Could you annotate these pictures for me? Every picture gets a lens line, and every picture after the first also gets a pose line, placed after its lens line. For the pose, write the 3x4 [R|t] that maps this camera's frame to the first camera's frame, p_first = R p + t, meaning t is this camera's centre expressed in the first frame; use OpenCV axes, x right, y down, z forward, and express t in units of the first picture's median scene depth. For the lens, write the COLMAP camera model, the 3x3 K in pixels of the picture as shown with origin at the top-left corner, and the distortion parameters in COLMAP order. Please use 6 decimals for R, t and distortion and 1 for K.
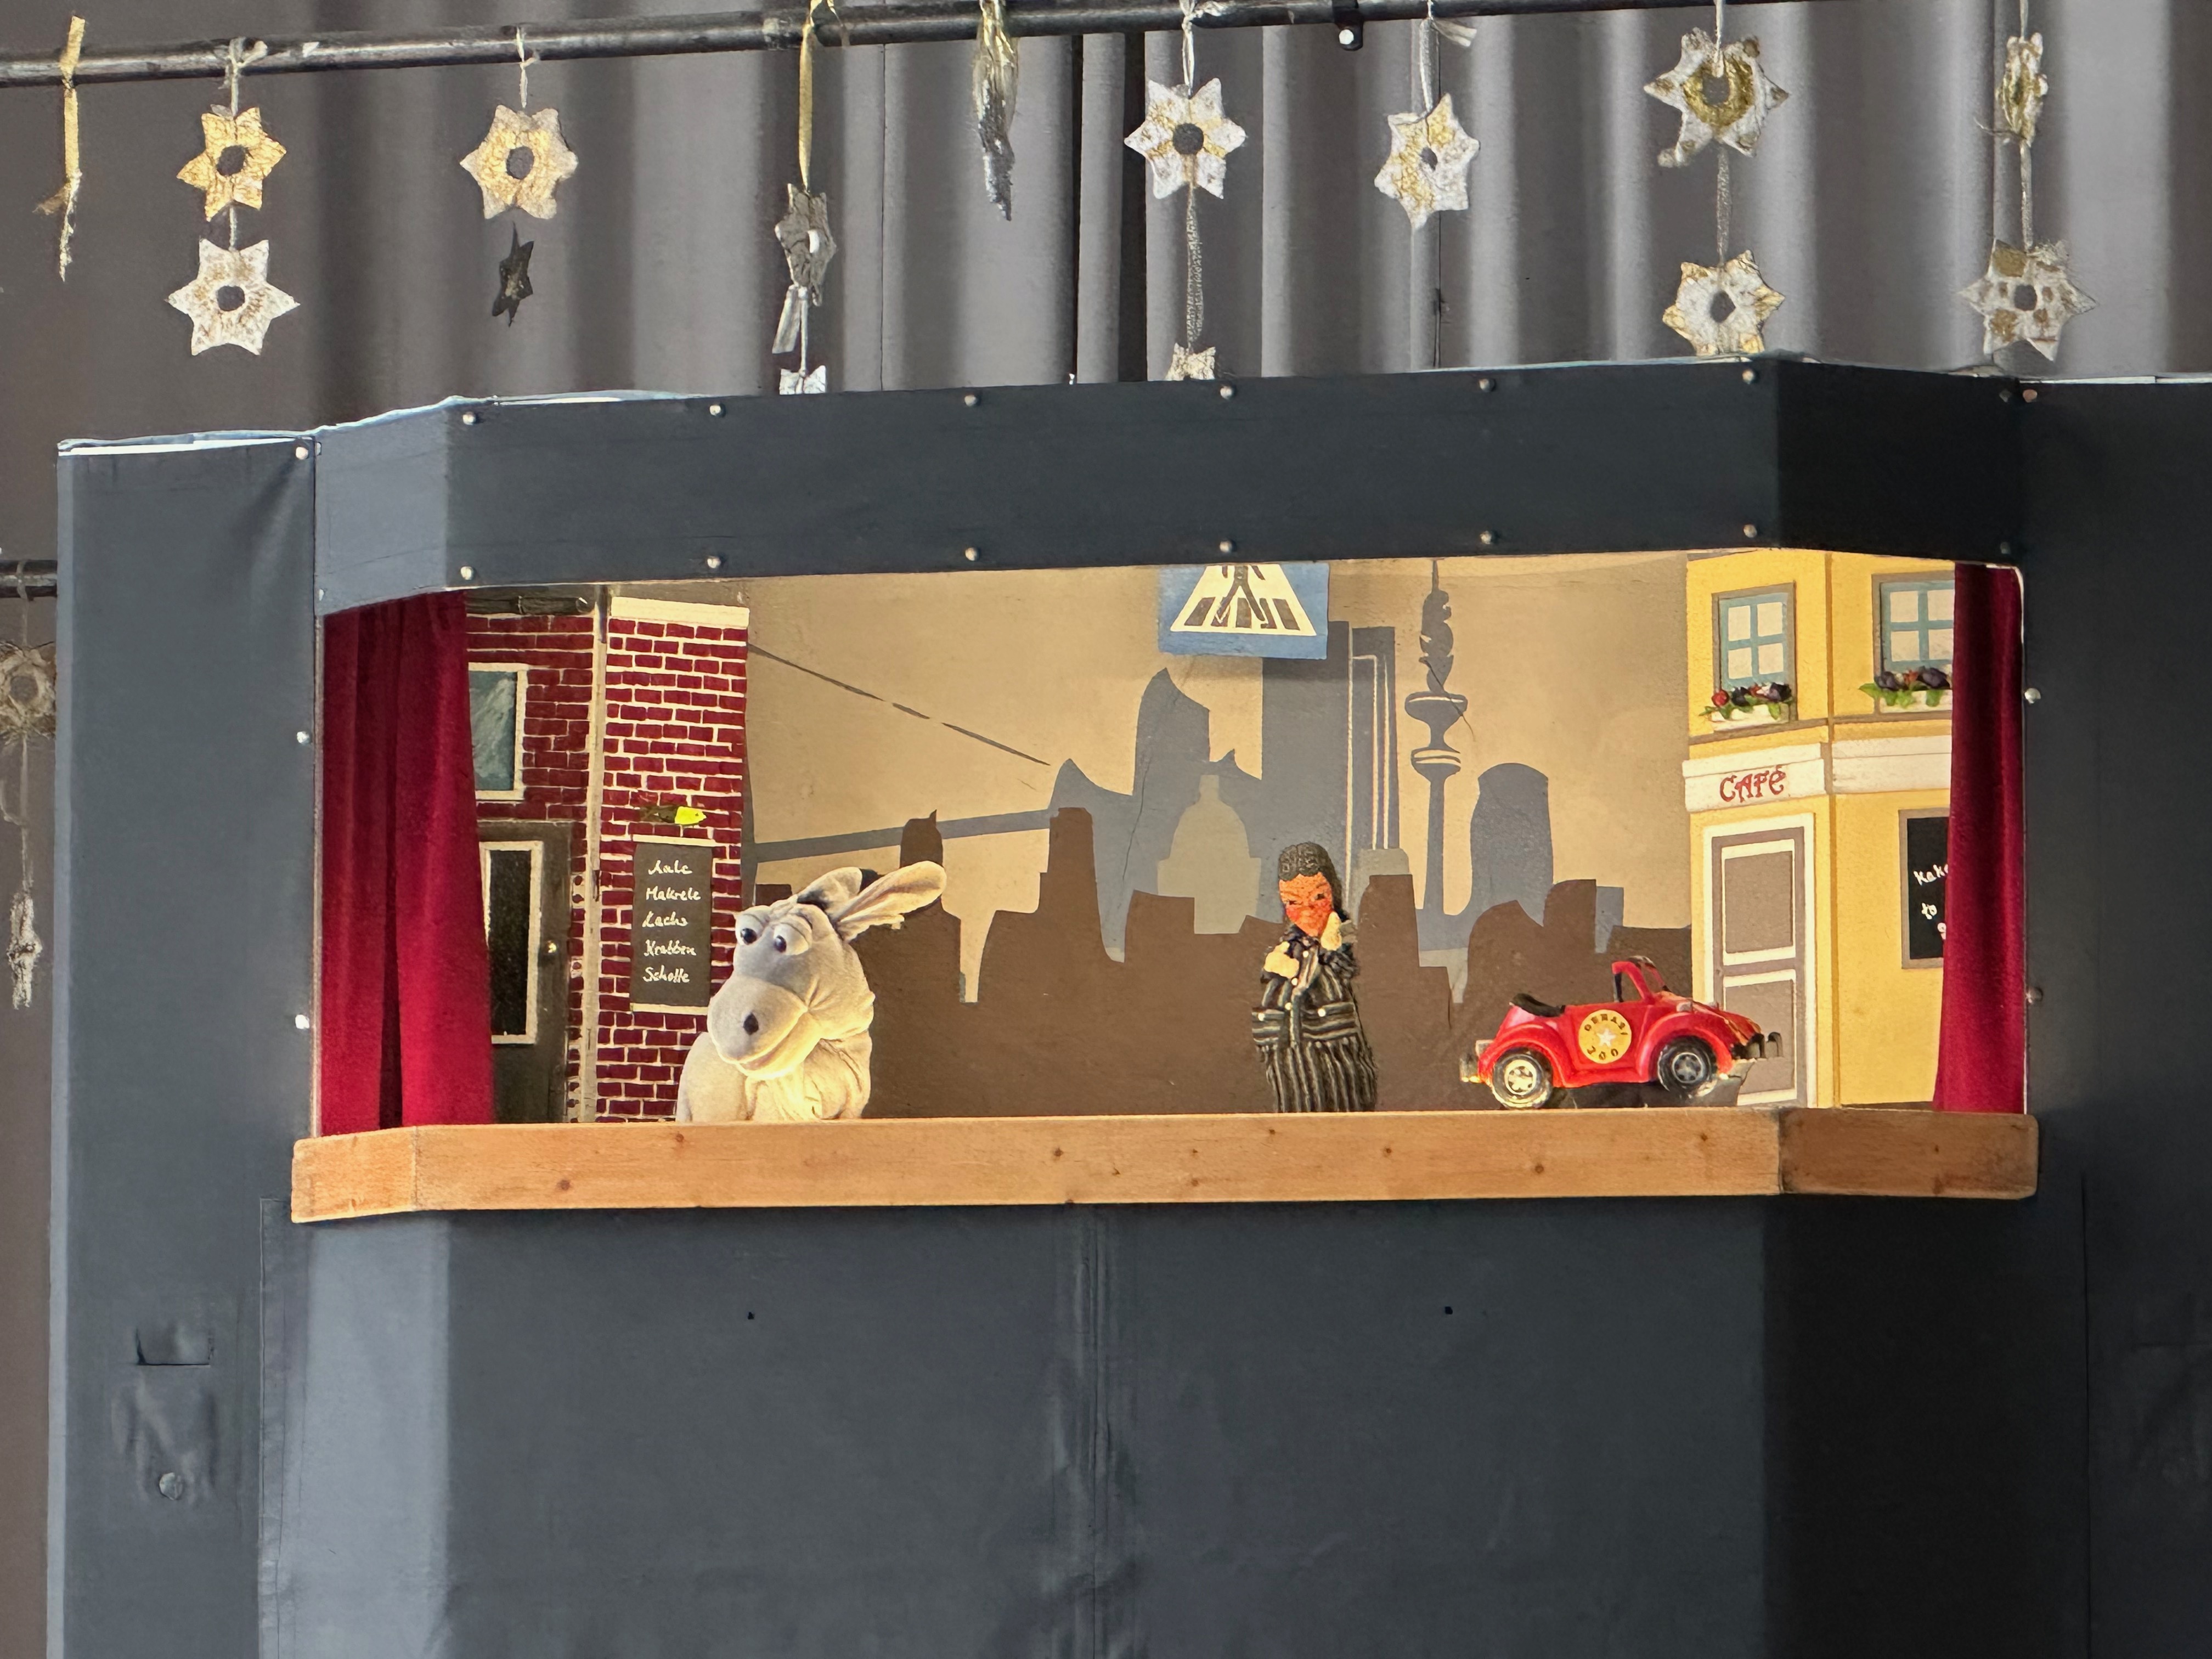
lens RADIAL K [[10577.7, 0, 1106.0], [0, 10577.7, 829.5], [0, 0, 1]] dist [-0.479181, 9.551679]
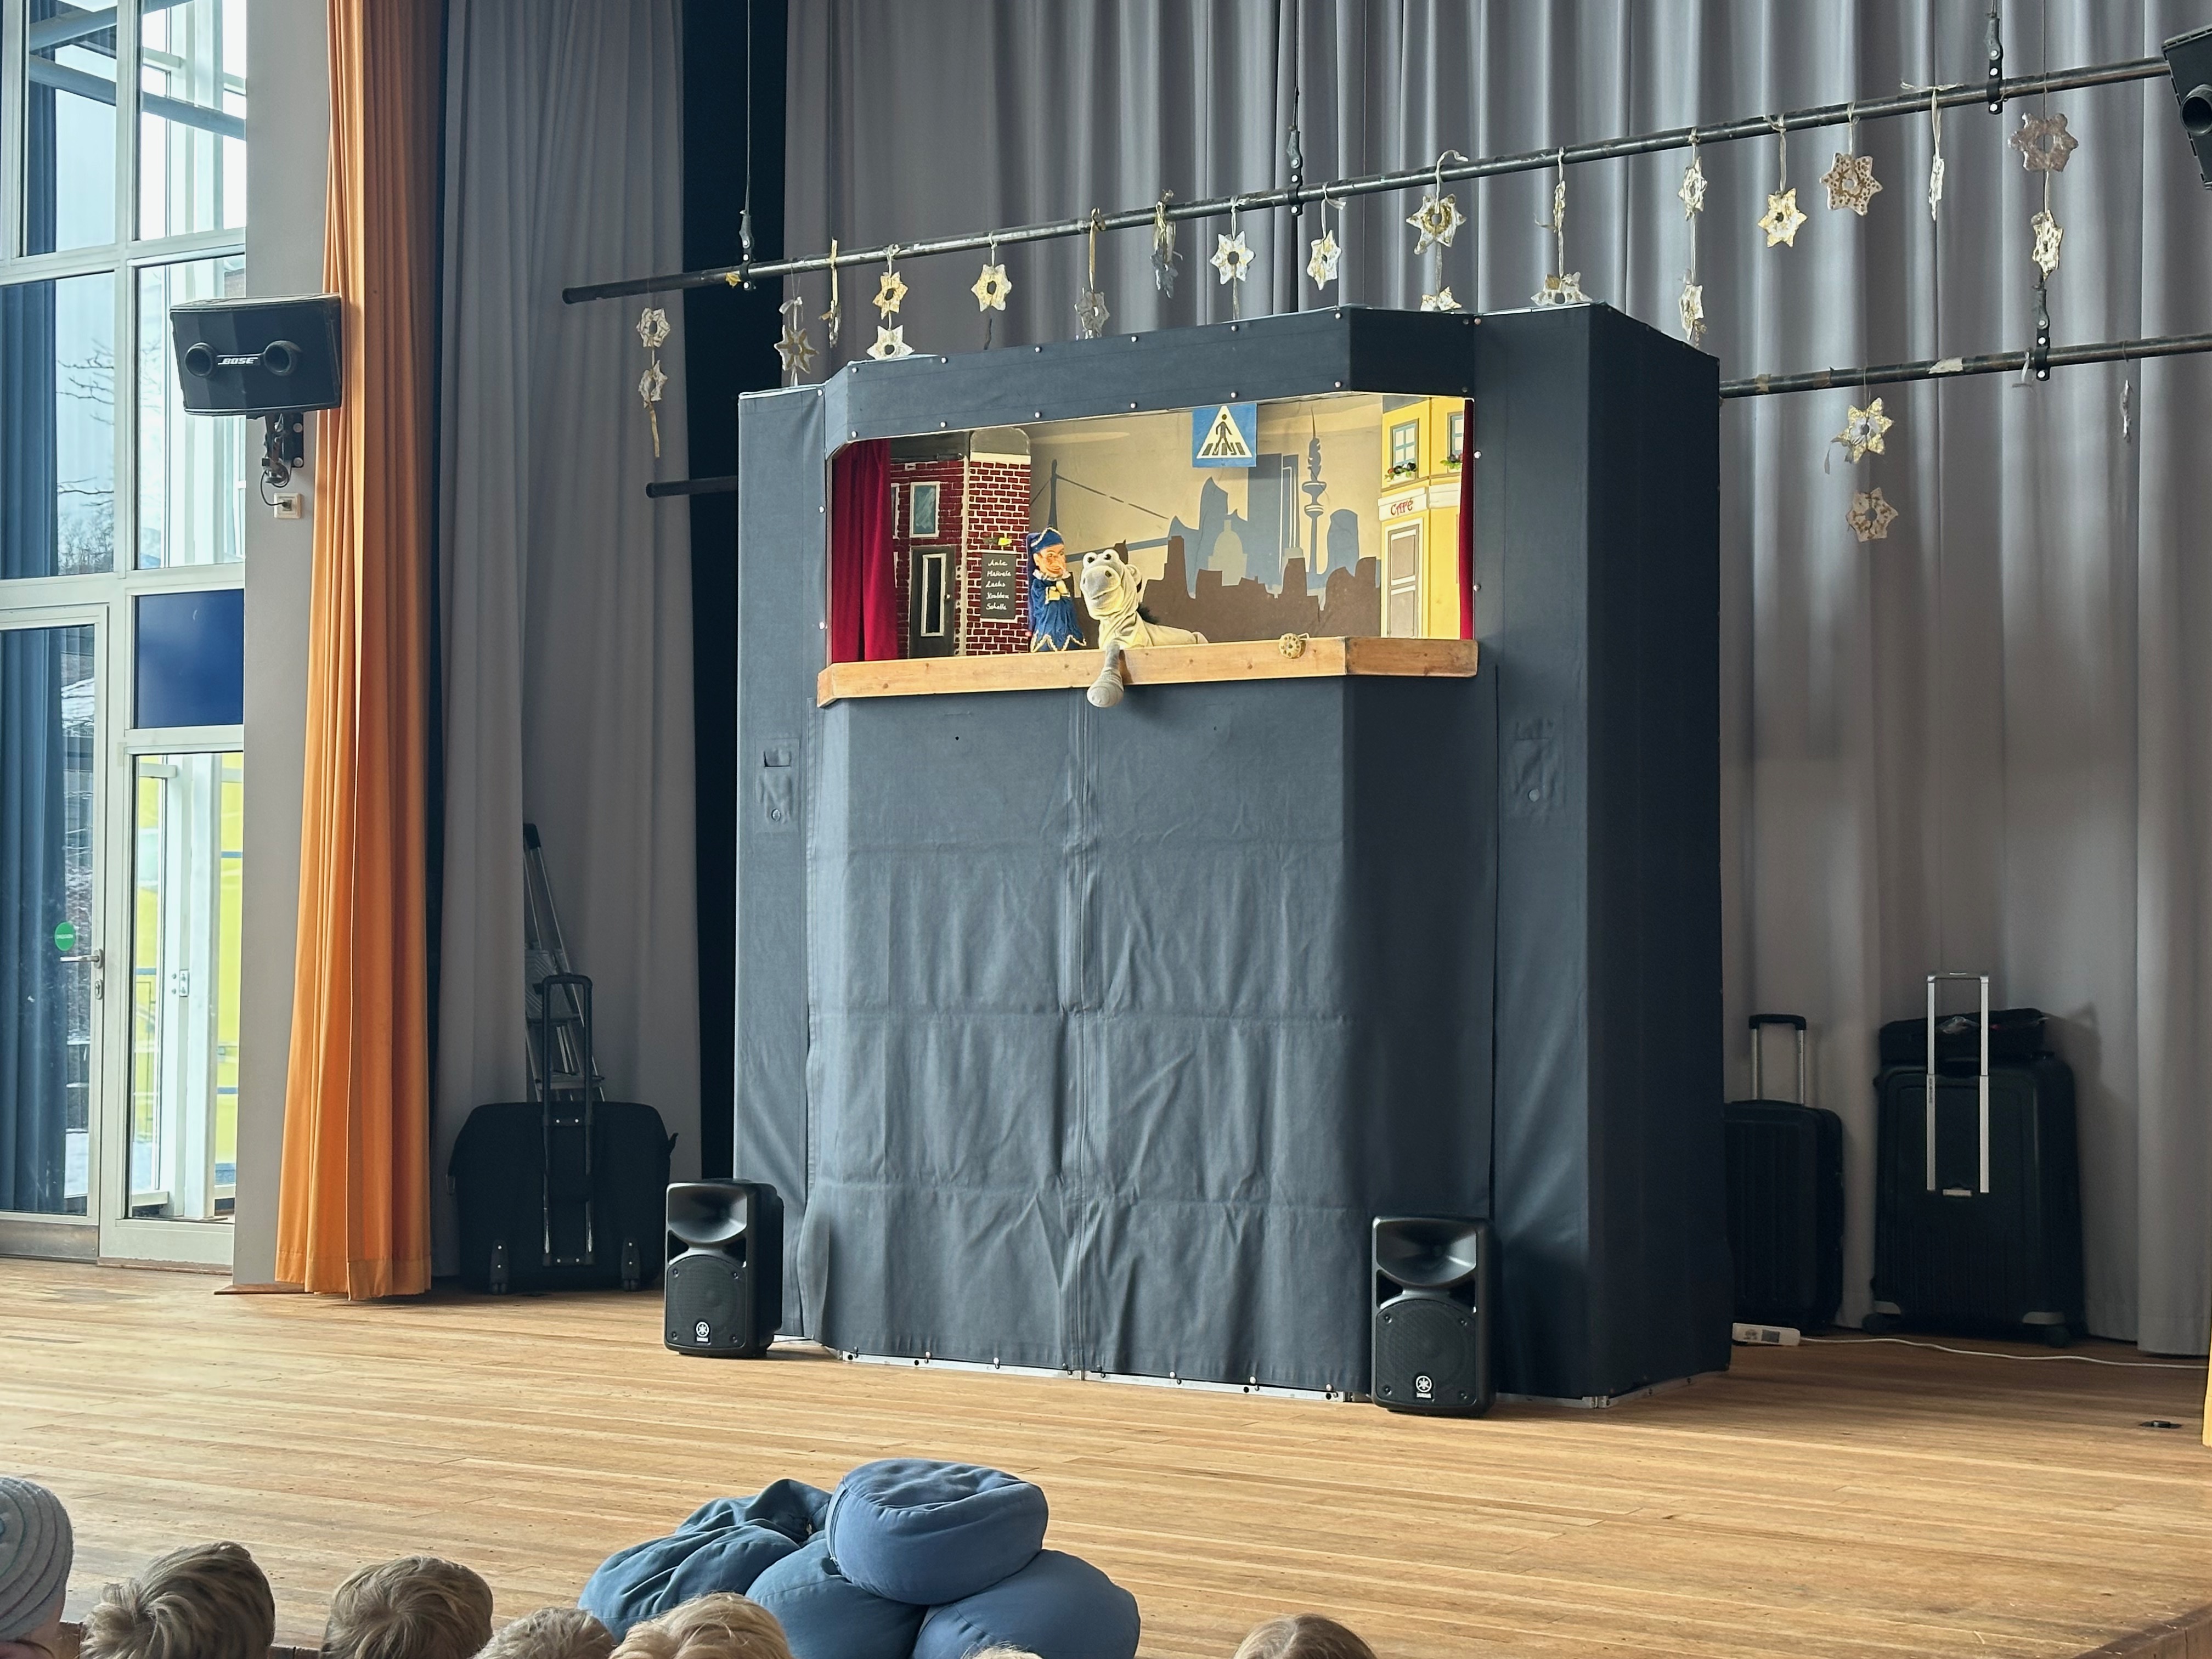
lens RADIAL K [[3192.3, 0, 1113.7], [0, 3192.3, 842.4], [0, 0, 1]] dist [0.138637, -0.076832]
pose [[0.964287, -0.008178, -0.264732, 0.180740], [0.022014, 0.998540, 0.049337, 0.032406], [0.263942, -0.053403, 0.963059, 0.288420]]
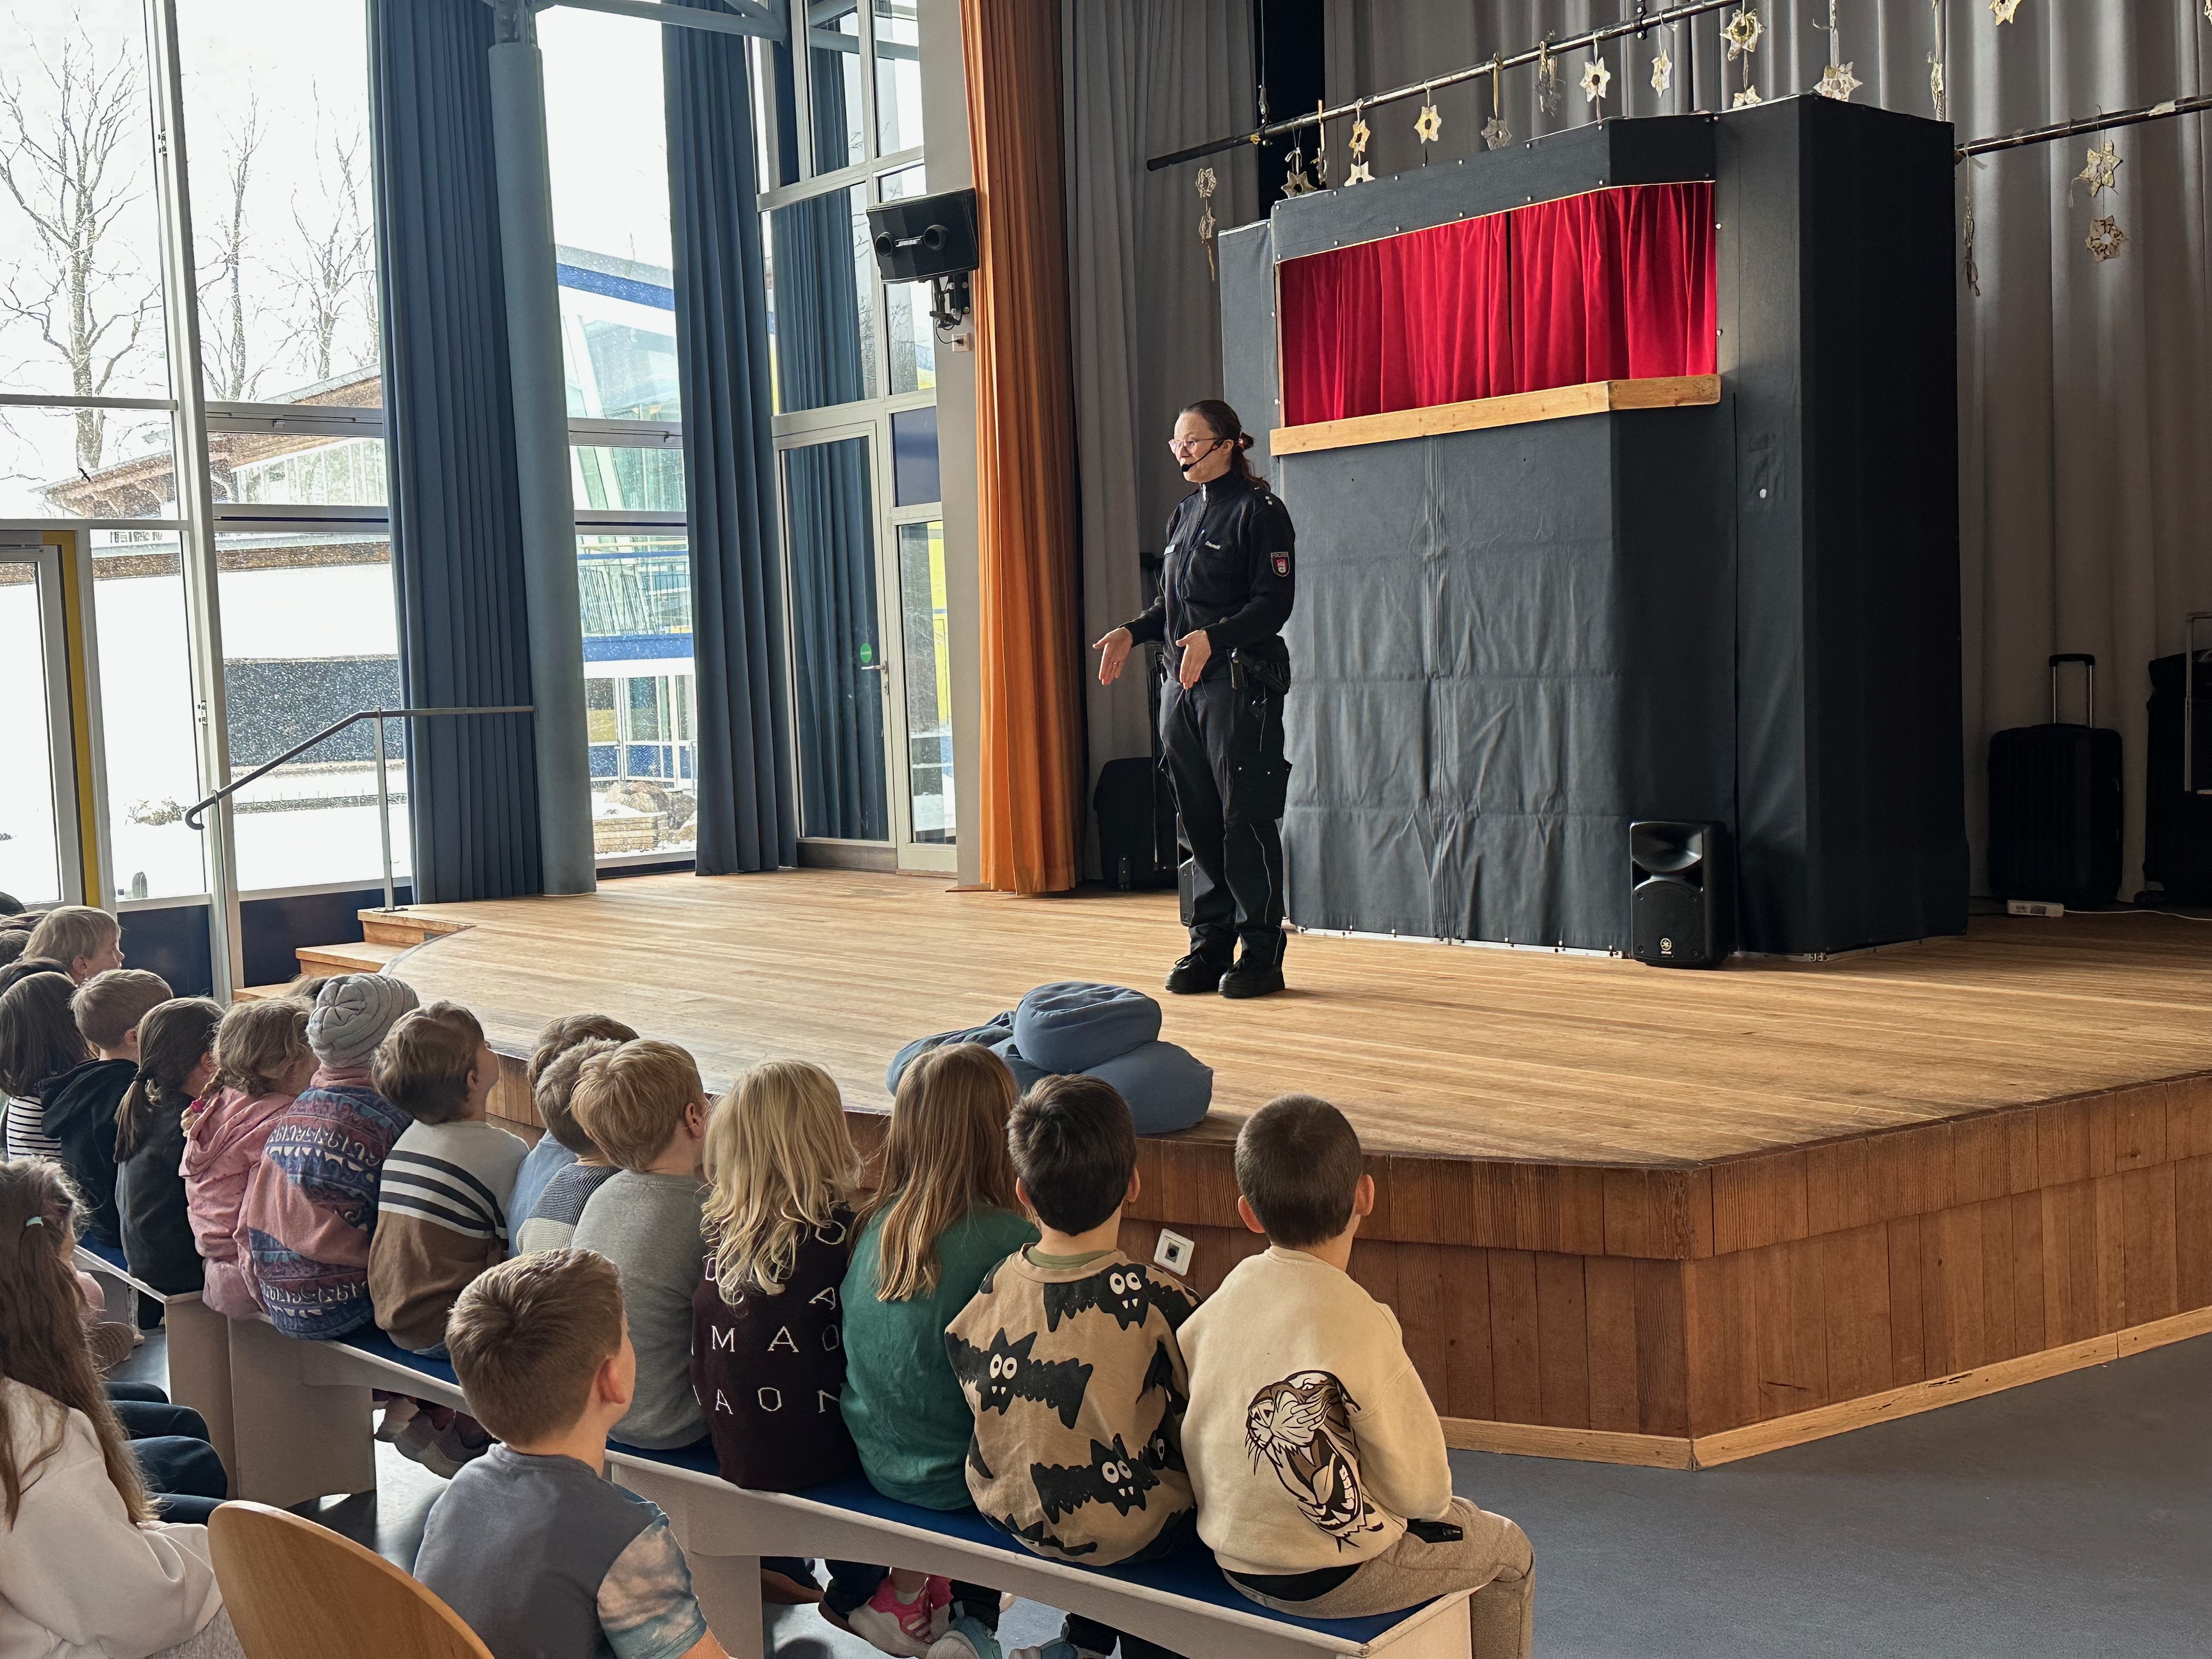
lens RADIAL K [[2470.4, 0, 1098.2], [0, 2470.4, 846.0], [0, 0, 1]] dist [0.178607, -0.398419]
pose [[0.826528, 0.005261, -0.562871, 0.312502], [0.092210, 0.985183, 0.144610, 0.036846], [0.555292, -0.171427, 0.813796, 0.293228]]
